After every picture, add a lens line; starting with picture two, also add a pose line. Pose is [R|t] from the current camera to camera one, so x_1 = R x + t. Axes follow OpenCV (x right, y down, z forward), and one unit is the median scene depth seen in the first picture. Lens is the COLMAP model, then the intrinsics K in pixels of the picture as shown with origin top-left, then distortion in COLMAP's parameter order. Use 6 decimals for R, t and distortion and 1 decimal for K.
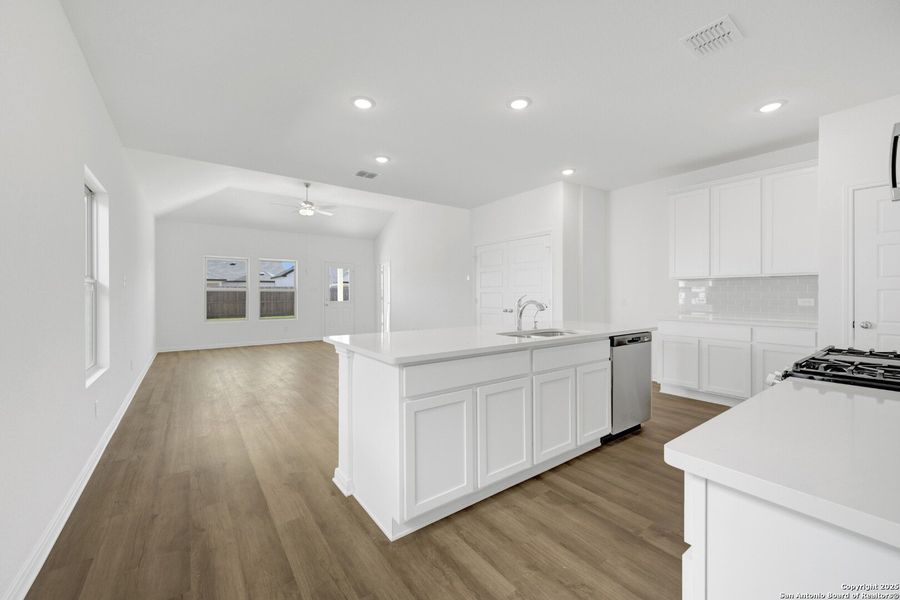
lens RADIAL K [[355.6, 0, 450.5], [0, 355.6, 296.6], [0, 0, 1]] dist [0.001137, 0.000158]
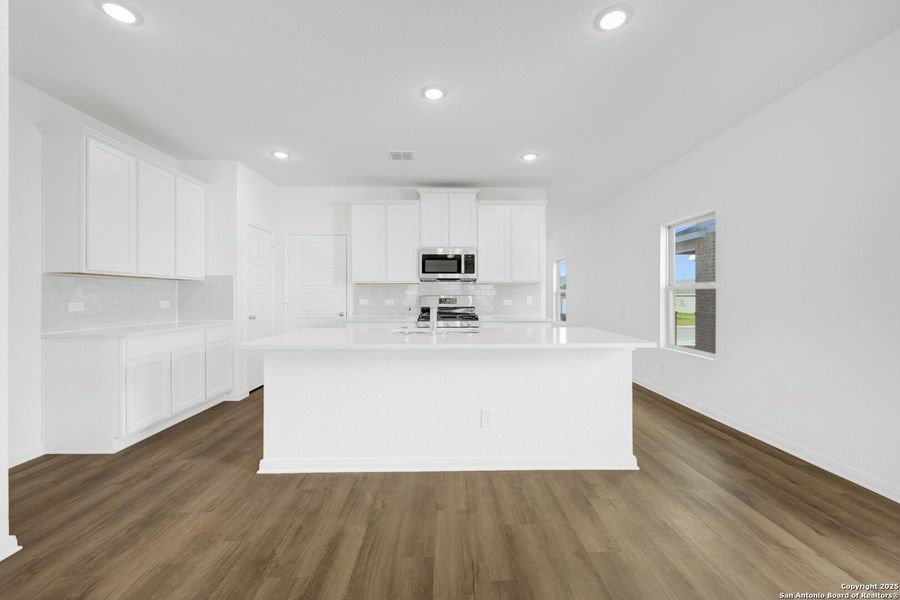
lens RADIAL K [[355.6, 0, 450.5], [0, 355.6, 296.6], [0, 0, 1]] dist [0.001137, 0.000158]
pose [[-0.812032, 0.003057, 0.583605, -0.182968], [0.006046, 0.999977, 0.003174, -0.003132], [-0.583581, 0.006106, -0.812032, 0.806668]]
